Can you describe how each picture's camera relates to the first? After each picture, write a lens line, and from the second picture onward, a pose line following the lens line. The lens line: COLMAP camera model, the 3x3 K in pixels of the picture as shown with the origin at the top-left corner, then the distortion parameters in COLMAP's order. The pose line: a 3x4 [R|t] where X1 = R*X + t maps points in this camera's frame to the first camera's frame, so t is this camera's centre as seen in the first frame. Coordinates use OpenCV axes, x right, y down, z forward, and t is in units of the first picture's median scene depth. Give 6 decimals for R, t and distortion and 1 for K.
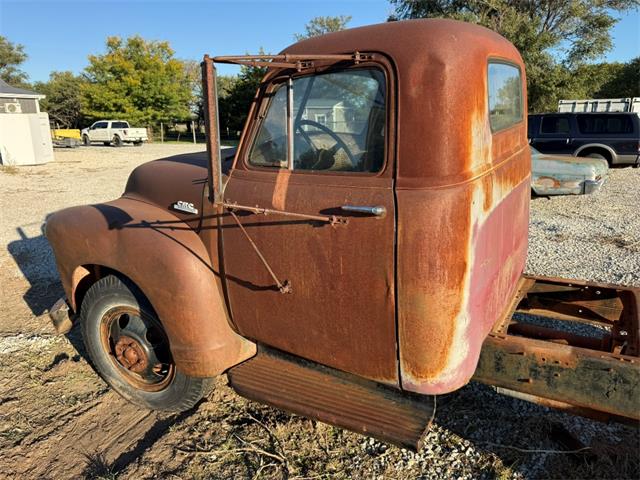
lens RADIAL K [[454.6, 0, 318.5], [0, 454.6, 239.4], [0, 0, 1]] dist [0.037767, -0.049540]
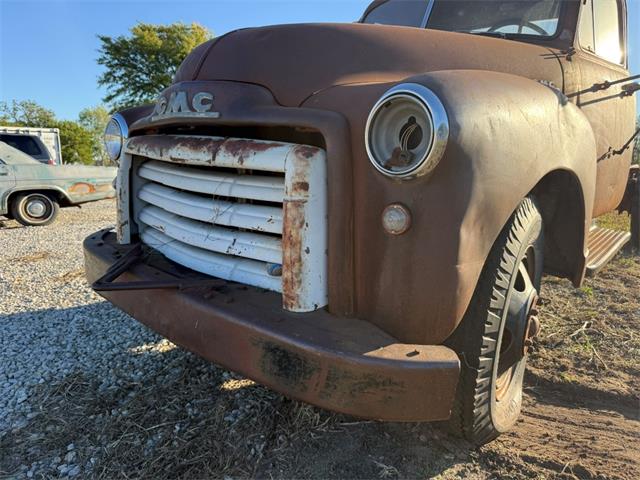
lens RADIAL K [[454.6, 0, 313.8], [0, 454.6, 251.1], [0, 0, 1]] dist [0.037767, -0.049540]
pose [[0.179241, -0.168323, 0.969299, -1.054759], [0.247642, 0.961250, 0.121131, 0.009173], [-0.952127, 0.218327, 0.213980, 1.139804]]
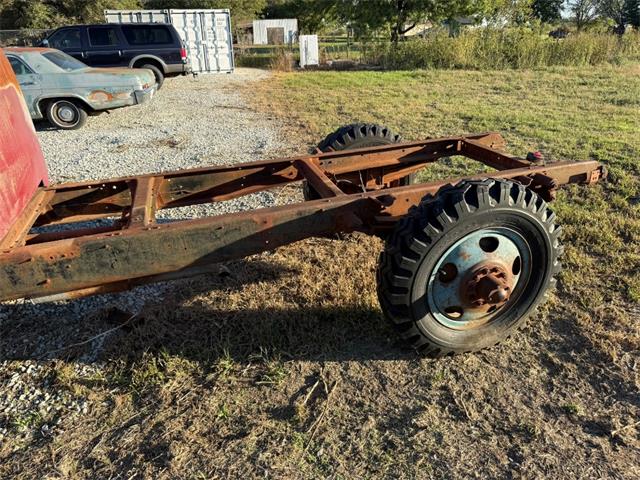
lens RADIAL K [[454.6, 0, 322.1], [0, 454.6, 231.5], [0, 0, 1]] dist [0.037767, -0.049540]
pose [[0.662045, -0.303790, 0.685133, 0.134927], [0.194338, 0.952482, 0.234544, 0.051390], [-0.723829, -0.022131, 0.689624, -0.147251]]
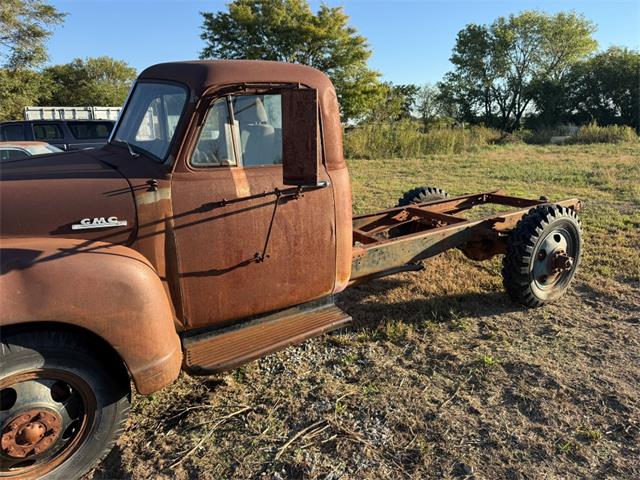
lens RADIAL K [[454.6, 0, 316.8], [0, 454.6, 242.9], [0, 0, 1]] dist [0.037767, -0.049540]
pose [[0.437011, -0.223107, 0.871347, -0.809985], [0.228608, 0.964487, 0.132301, -0.049565], [-0.869920, 0.141380, 0.472495, 0.181039]]
